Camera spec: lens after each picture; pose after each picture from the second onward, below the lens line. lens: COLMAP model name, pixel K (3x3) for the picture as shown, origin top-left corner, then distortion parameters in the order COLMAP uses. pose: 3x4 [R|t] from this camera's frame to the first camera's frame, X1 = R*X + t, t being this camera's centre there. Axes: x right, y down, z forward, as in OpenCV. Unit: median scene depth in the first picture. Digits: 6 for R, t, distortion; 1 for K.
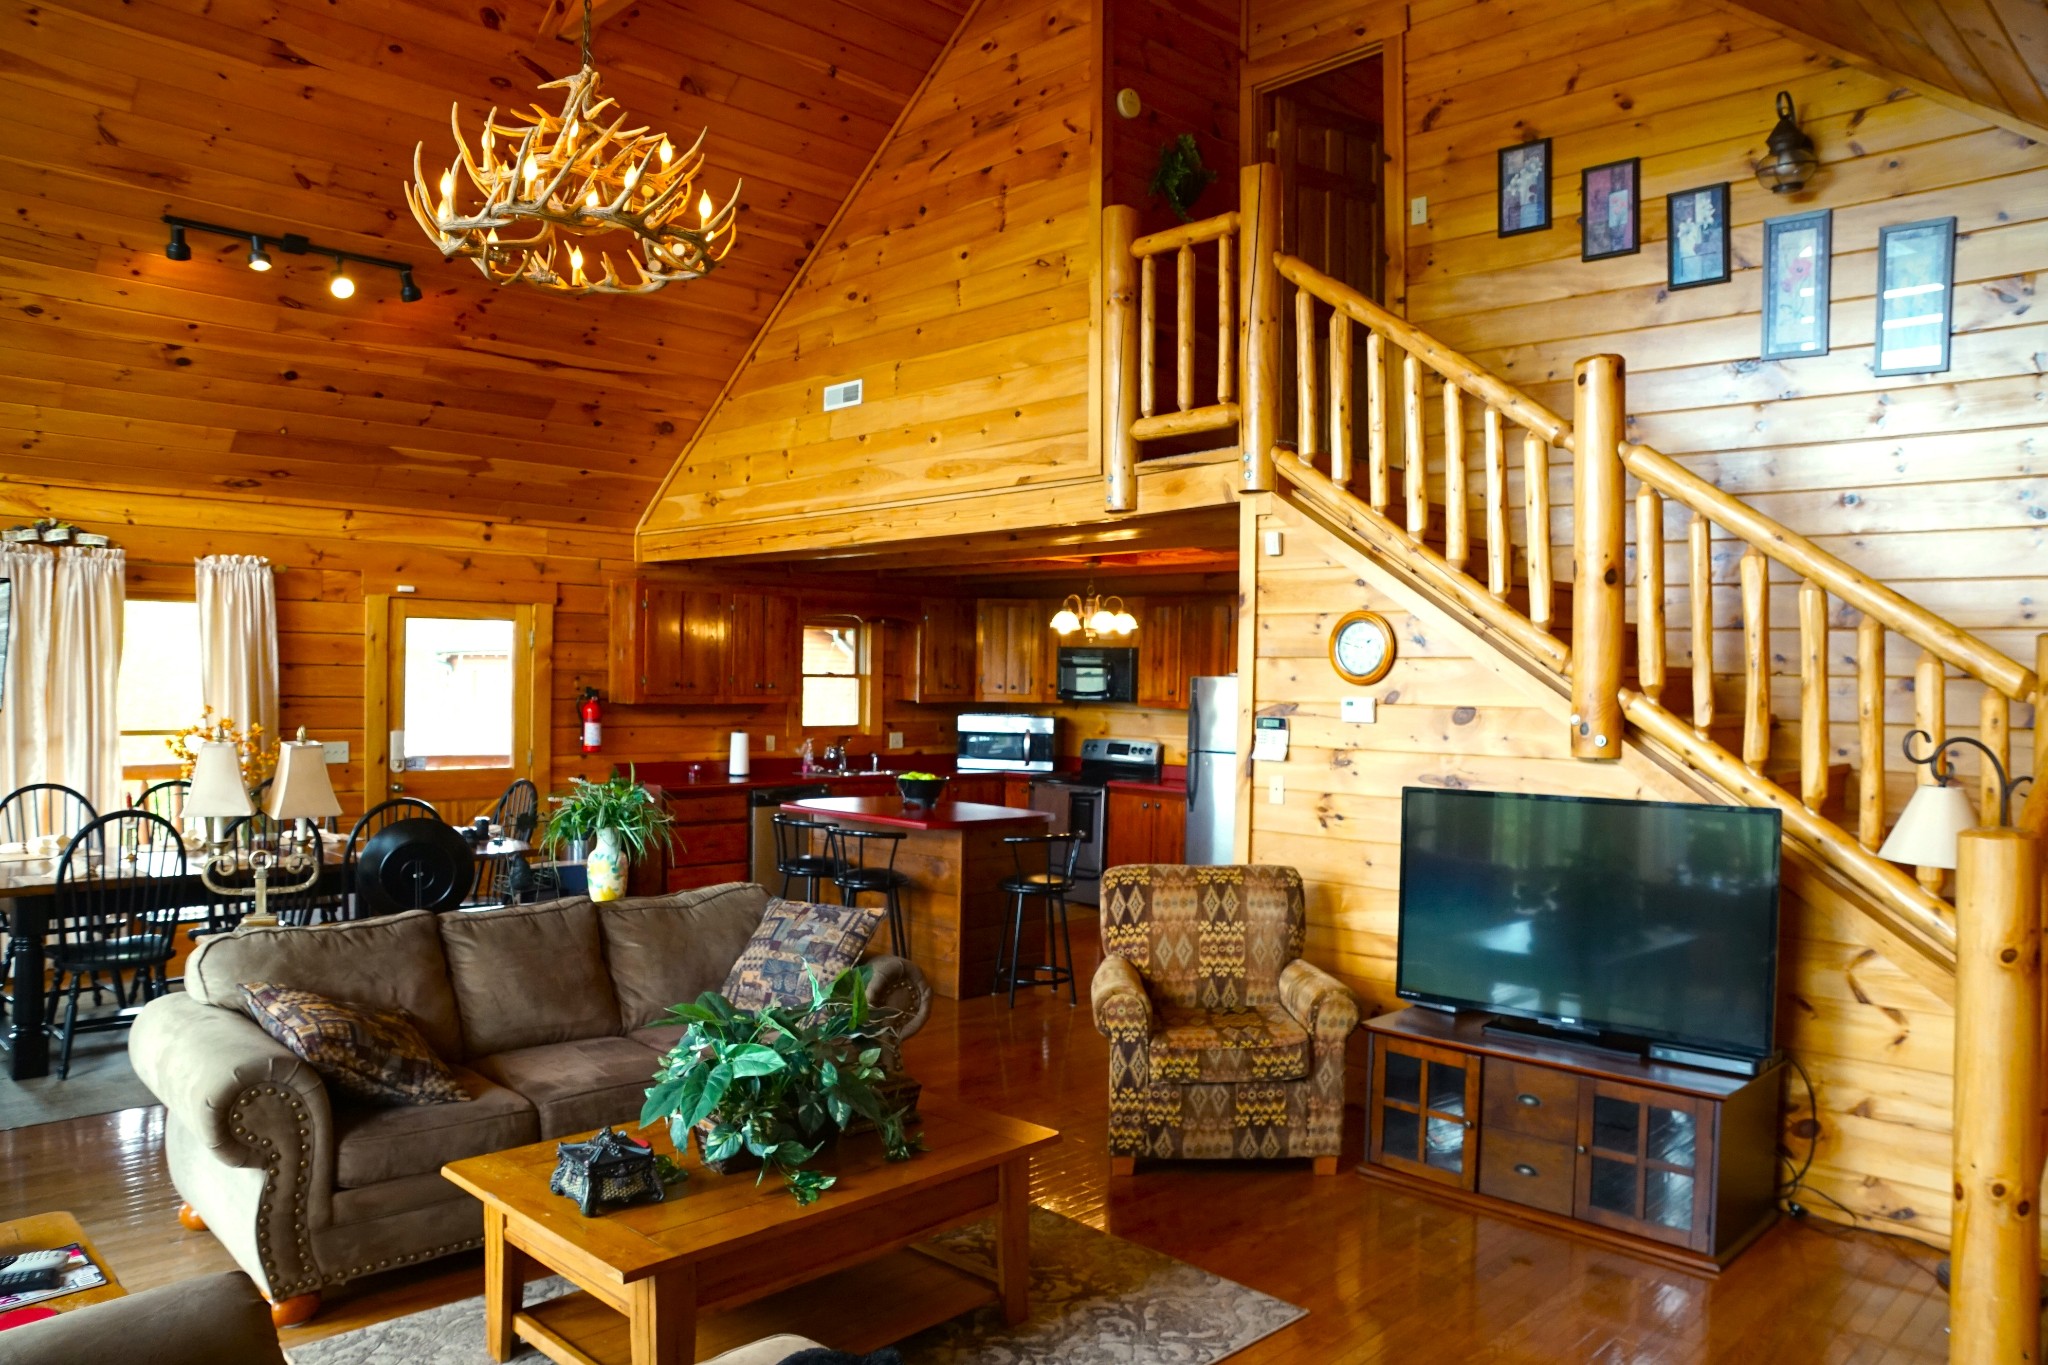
lens RADIAL K [[1516.4, 0, 1024.0], [0, 1516.4, 682.5], [0, 0, 1]] dist [-0.169082, 0.150336]
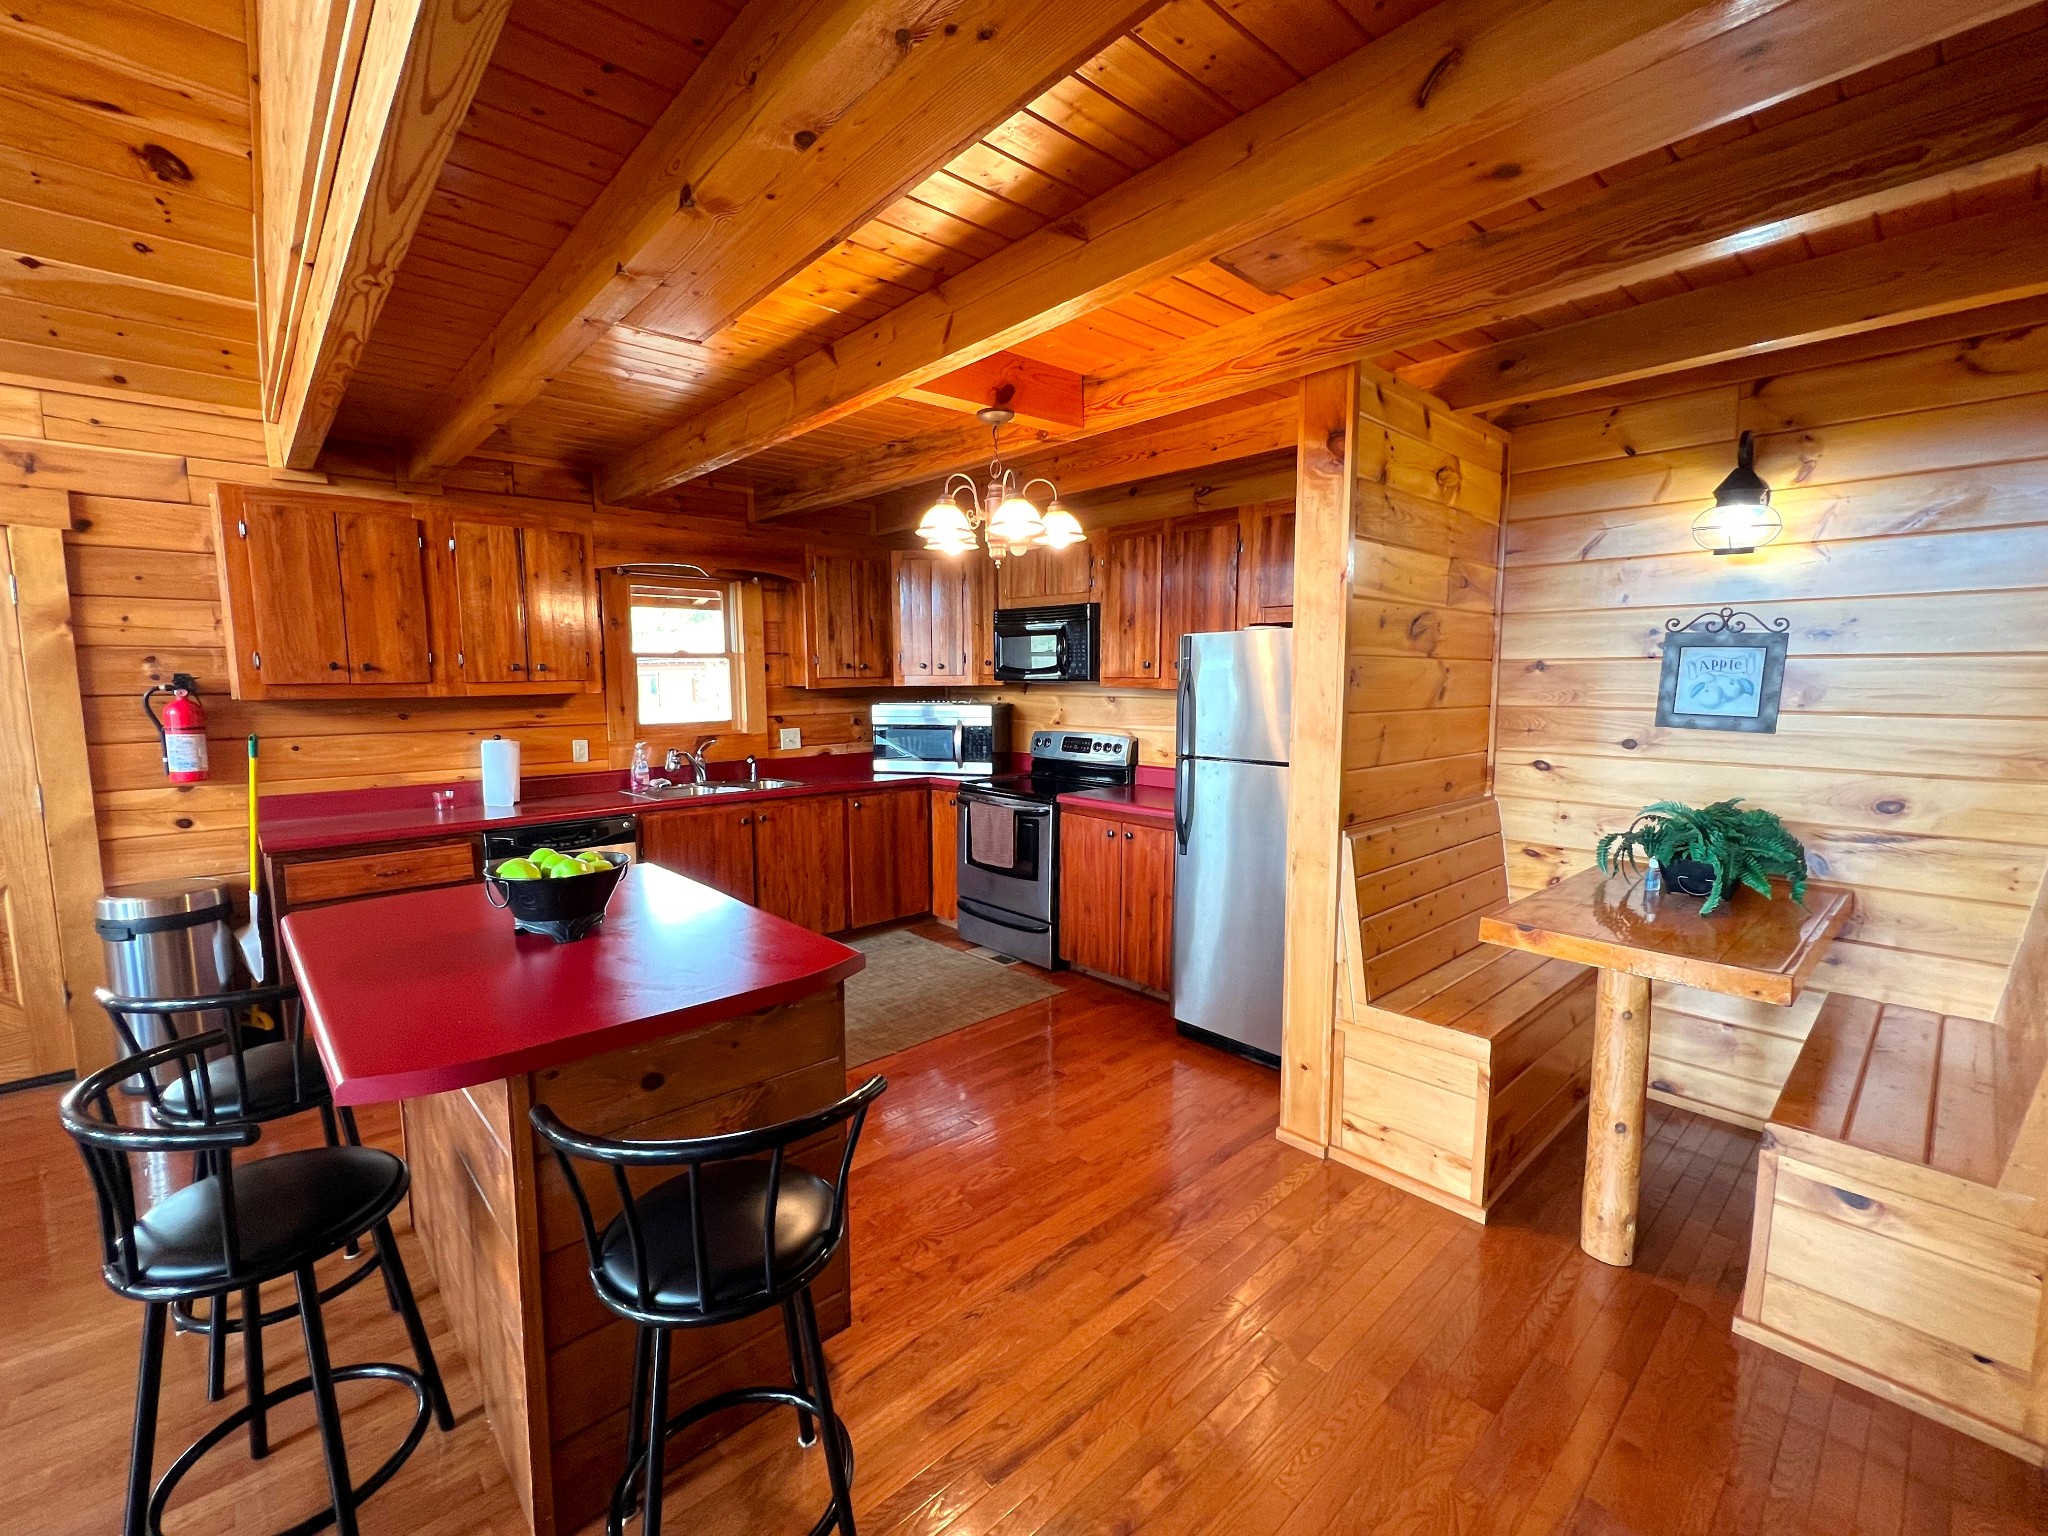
lens RADIAL K [[813.6, 0, 1024.0], [0, 813.6, 768.0], [0, 0, 1]] dist [0.002188, 0.000212]
pose [[0.998495, -0.018656, -0.051572, 0.057313], [0.023955, 0.994276, 0.104117, 0.012870], [0.049334, -0.105196, 0.993227, 0.602894]]
